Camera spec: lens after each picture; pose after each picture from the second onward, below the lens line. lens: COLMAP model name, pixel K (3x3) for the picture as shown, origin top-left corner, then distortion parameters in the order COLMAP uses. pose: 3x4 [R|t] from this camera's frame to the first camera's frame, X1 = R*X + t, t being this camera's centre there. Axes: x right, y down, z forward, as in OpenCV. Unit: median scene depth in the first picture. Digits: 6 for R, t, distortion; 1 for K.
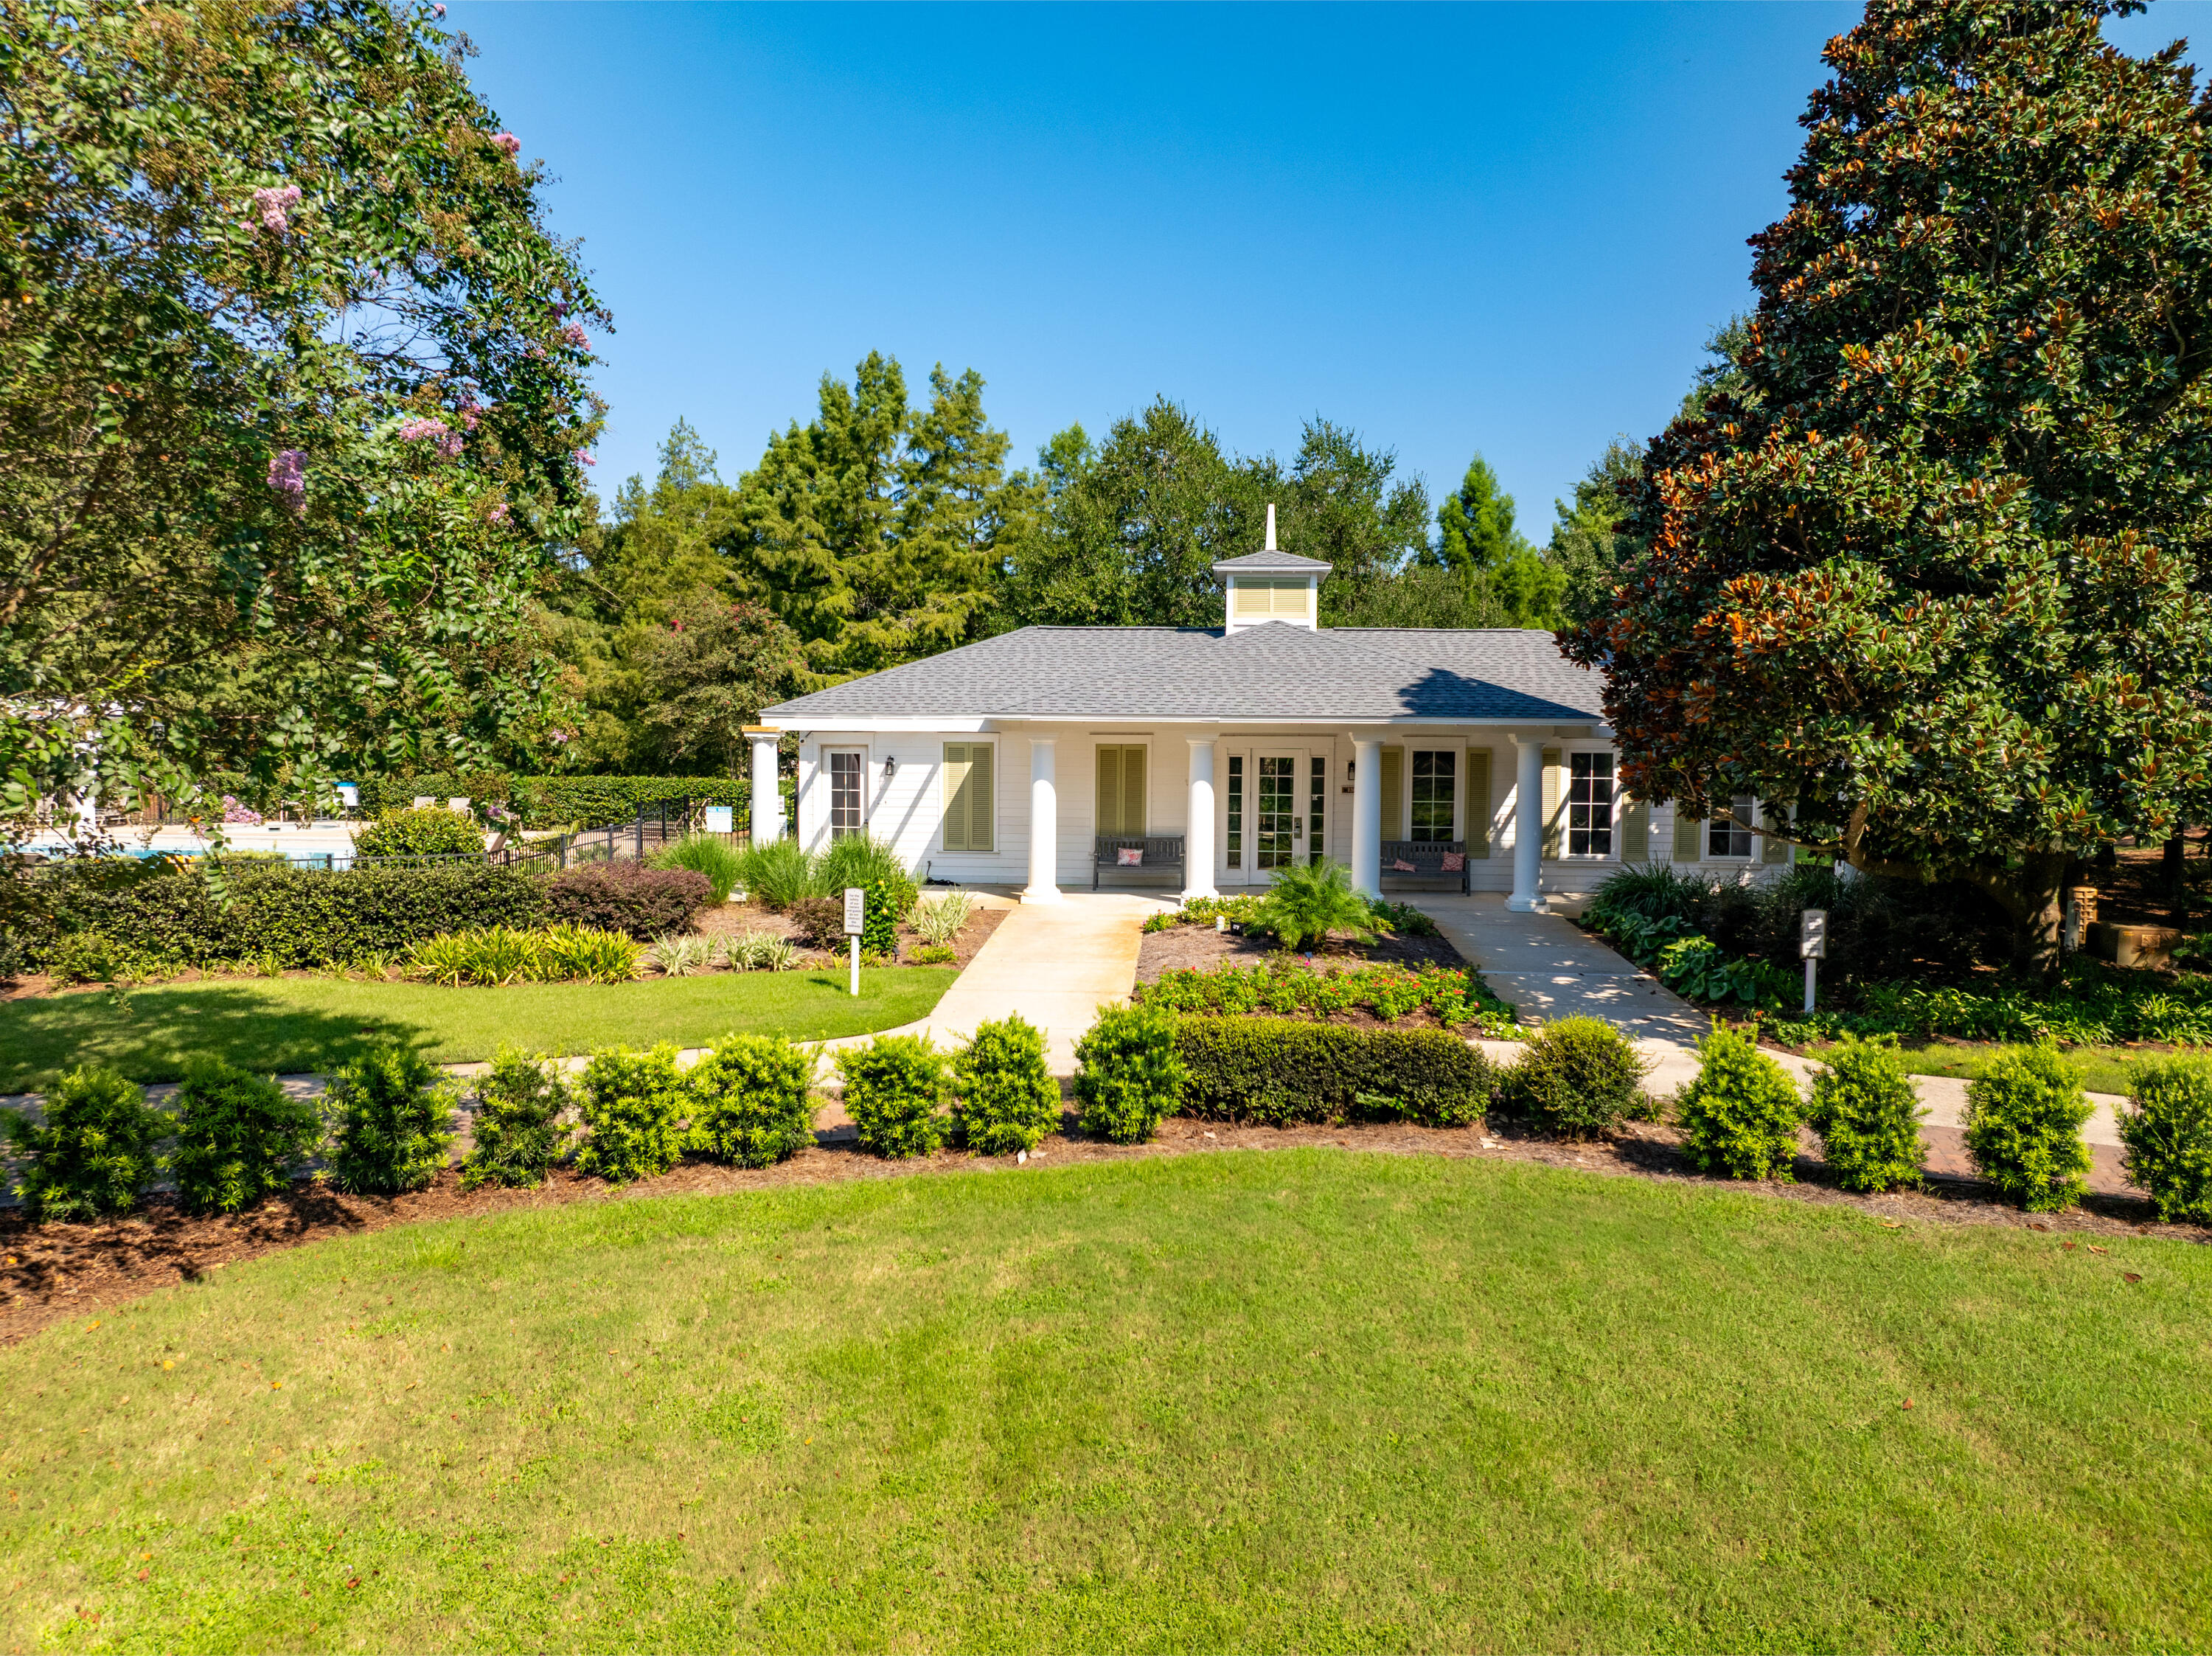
lens RADIAL K [[1531.4, 0, 1149.3], [0, 1531.4, 821.2], [0, 0, 1]] dist [-0.036389, 0.004128]
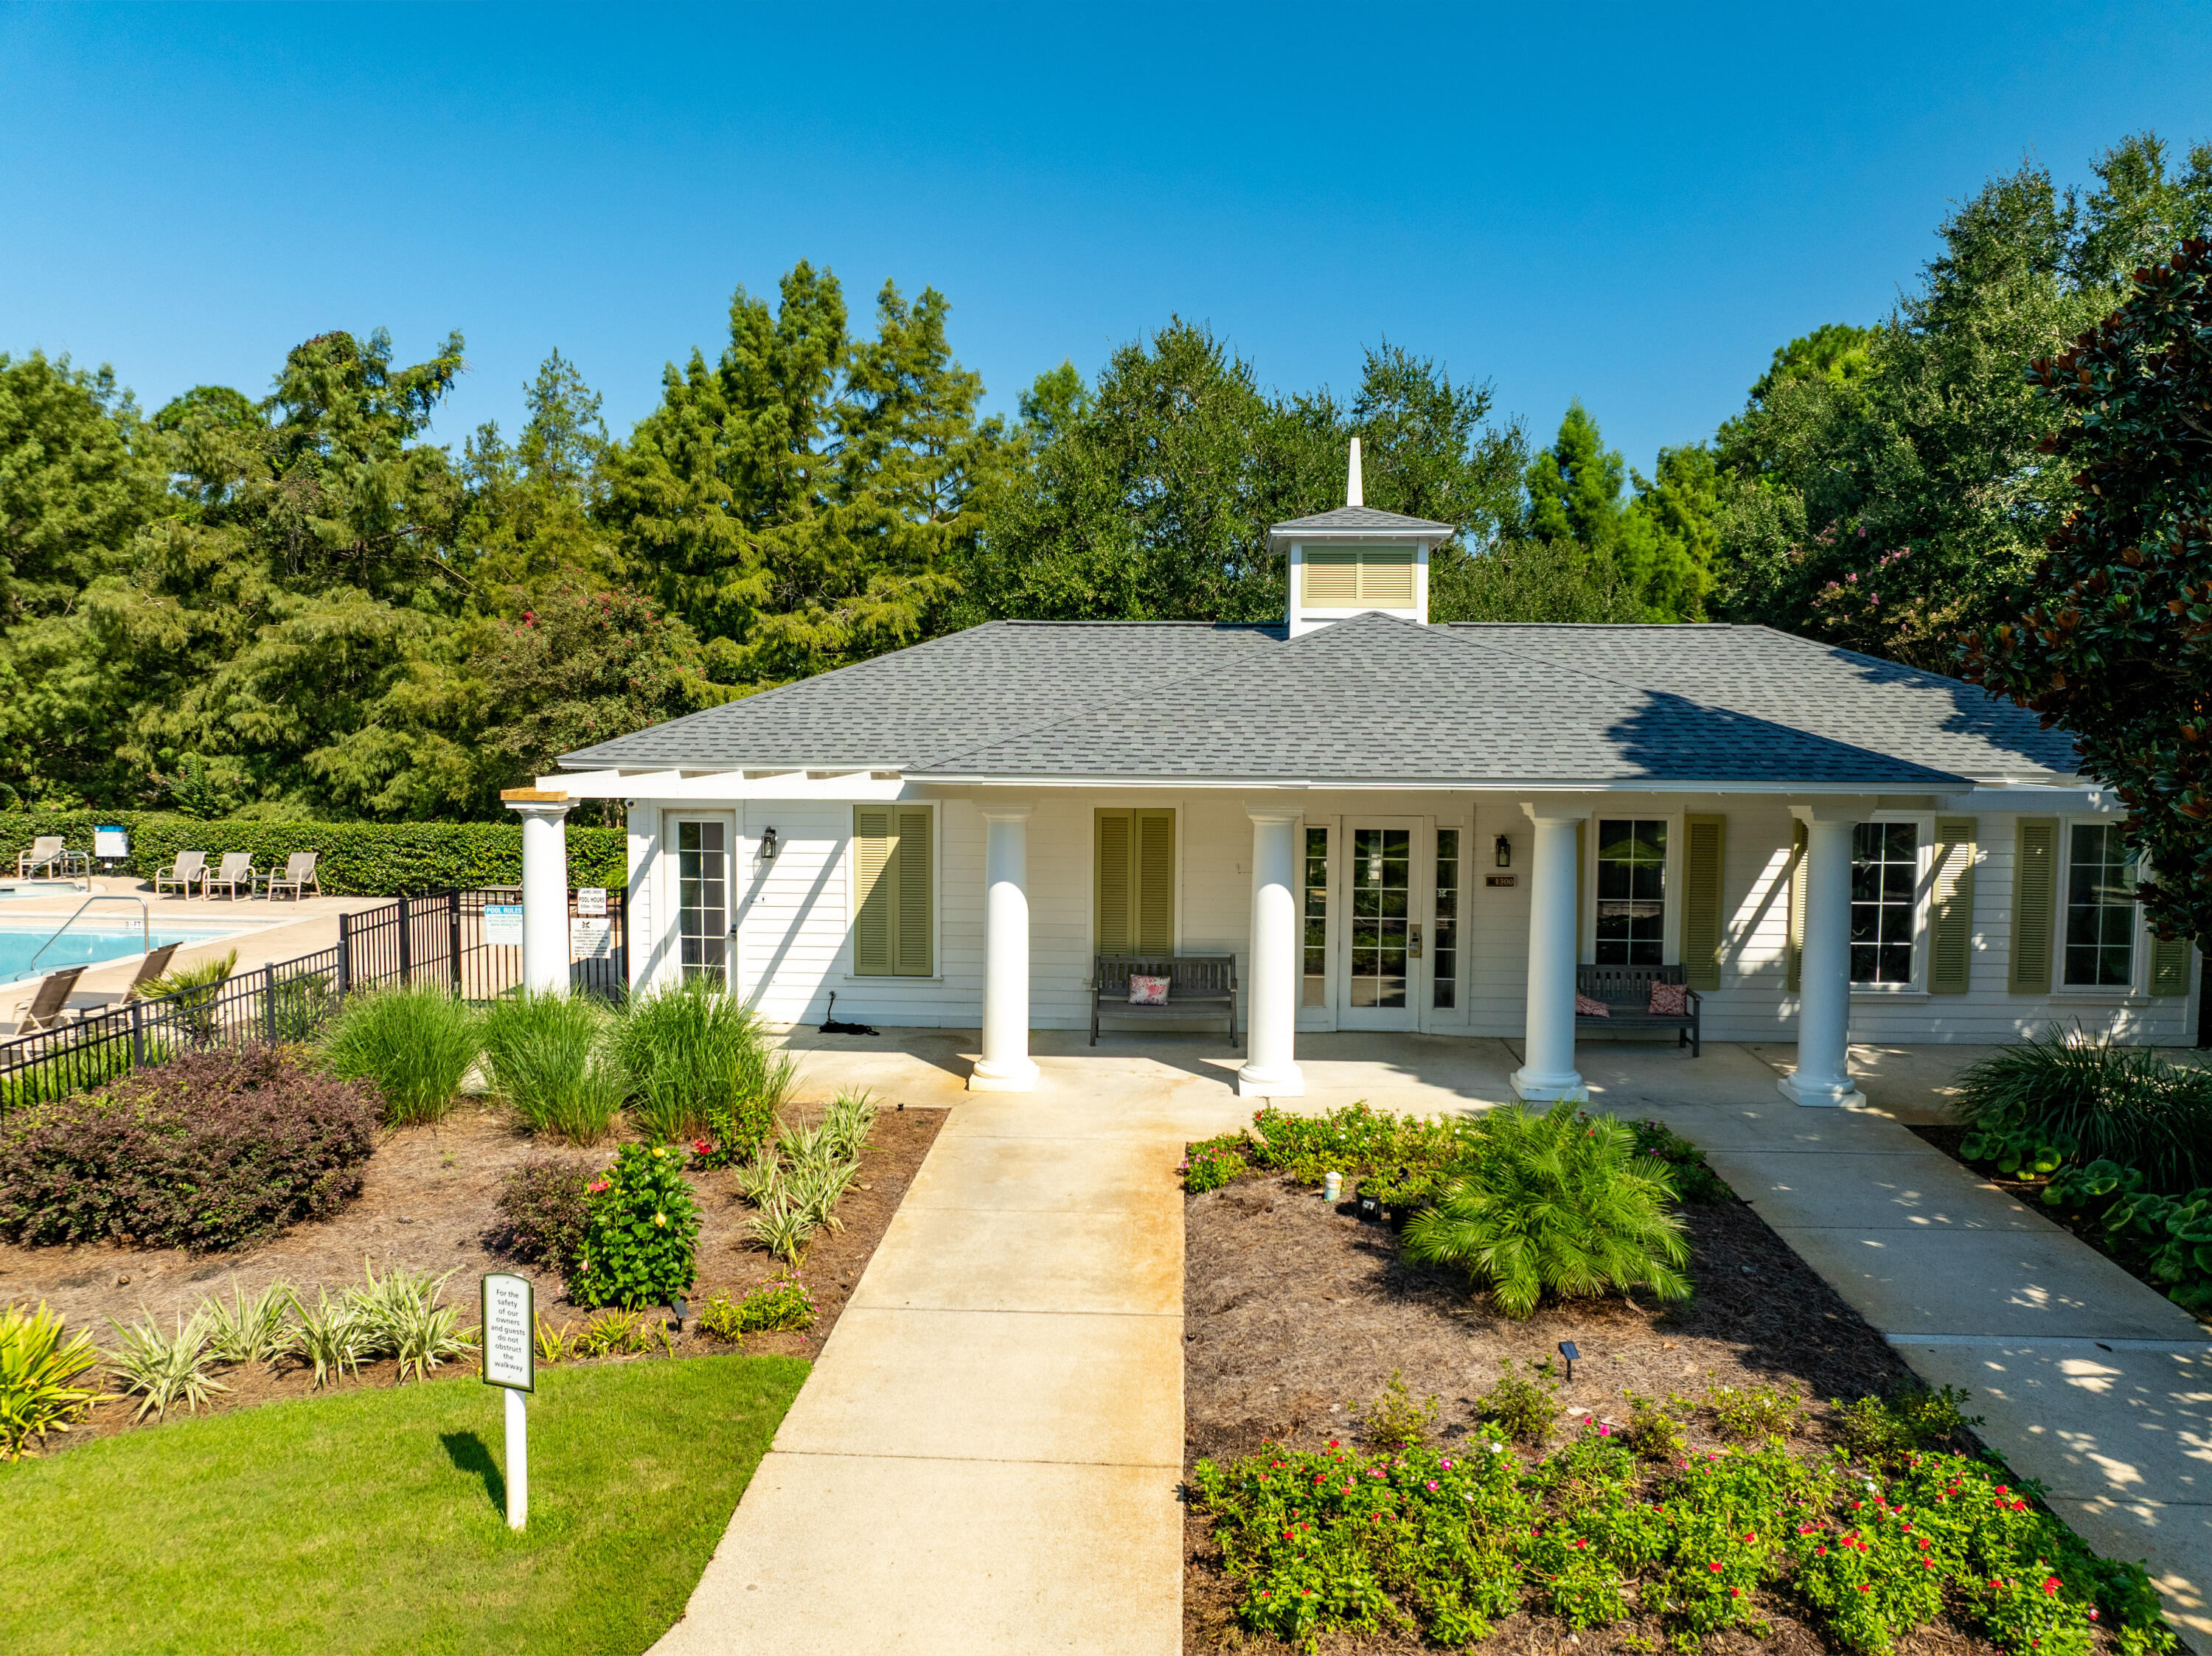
lens RADIAL K [[1550.3, 0, 1106.0], [0, 1550.3, 828.0], [0, 0, 1]] dist [-0.047865, 0.024290]
pose [[0.999720, 0.001530, -0.023633, -0.010335], [-0.001332, 0.999964, 0.008376, -0.032488], [0.023645, -0.008343, 0.999686, 0.247296]]
